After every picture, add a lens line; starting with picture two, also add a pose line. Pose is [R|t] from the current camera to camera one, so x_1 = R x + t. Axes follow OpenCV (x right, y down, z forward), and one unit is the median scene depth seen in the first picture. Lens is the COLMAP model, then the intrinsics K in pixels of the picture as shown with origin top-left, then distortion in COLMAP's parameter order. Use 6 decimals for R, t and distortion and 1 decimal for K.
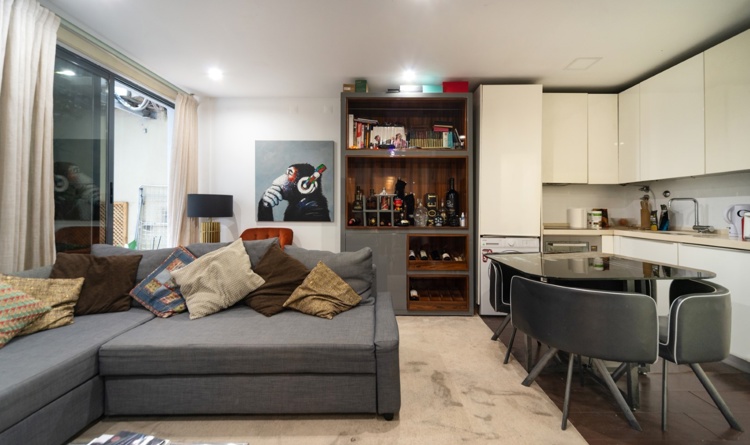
lens RADIAL K [[324.2, 0, 375.5], [0, 324.2, 208.6], [0, 0, 1]] dist [0.002418, 0.000039]
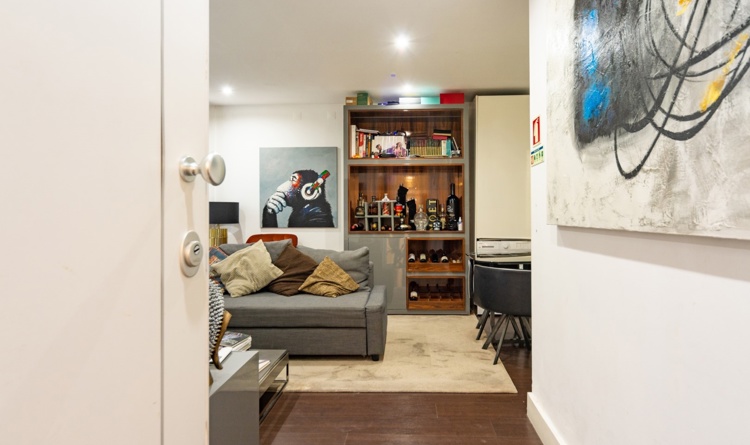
lens RADIAL K [[559.8, 0, 407.4], [0, 559.8, 203.0], [0, 0, 1]] dist [-0.001856, -0.000325]
pose [[0.999935, -0.008431, -0.007654, 0.113039], [0.008305, 0.999833, -0.016308, -0.005997], [0.007790, 0.016244, 0.999838, -0.818285]]
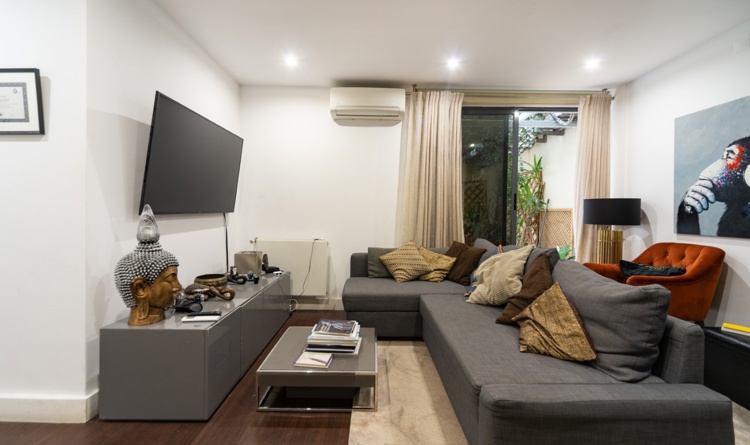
lens RADIAL K [[319.3, 0, 354.7], [0, 319.3, 214.9], [0, 0, 1]] dist [0.001257, 0.000060]
pose [[-0.076523, 0.005738, -0.997051, 0.419841], [-0.009825, 0.999931, 0.006509, 0.001589], [0.997019, 0.010294, -0.076462, 0.401725]]
